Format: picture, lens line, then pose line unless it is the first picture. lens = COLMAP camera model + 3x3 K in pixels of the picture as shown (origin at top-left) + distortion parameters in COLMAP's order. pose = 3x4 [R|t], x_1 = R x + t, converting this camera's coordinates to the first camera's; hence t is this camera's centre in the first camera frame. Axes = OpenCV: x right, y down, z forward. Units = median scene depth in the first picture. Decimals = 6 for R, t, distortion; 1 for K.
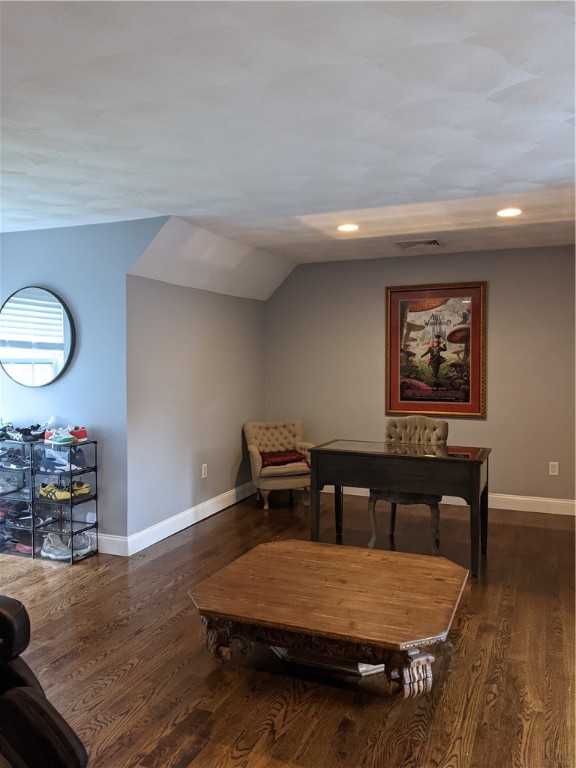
lens RADIAL K [[609.0, 0, 285.3], [0, 609.0, 382.4], [0, 0, 1]] dist [0.059821, -0.056028]
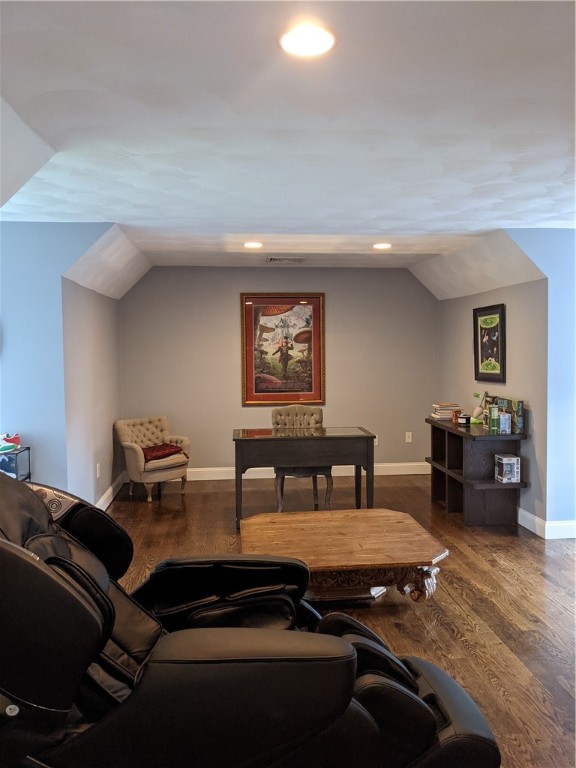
lens RADIAL K [[609.0, 0, 291.9], [0, 609.0, 381.8], [0, 0, 1]] dist [0.059821, -0.056028]
pose [[0.876849, -0.031875, 0.479708, -0.316375], [0.026364, 0.999486, 0.018223, -0.010914], [-0.480042, -0.003331, 0.877239, -0.039663]]
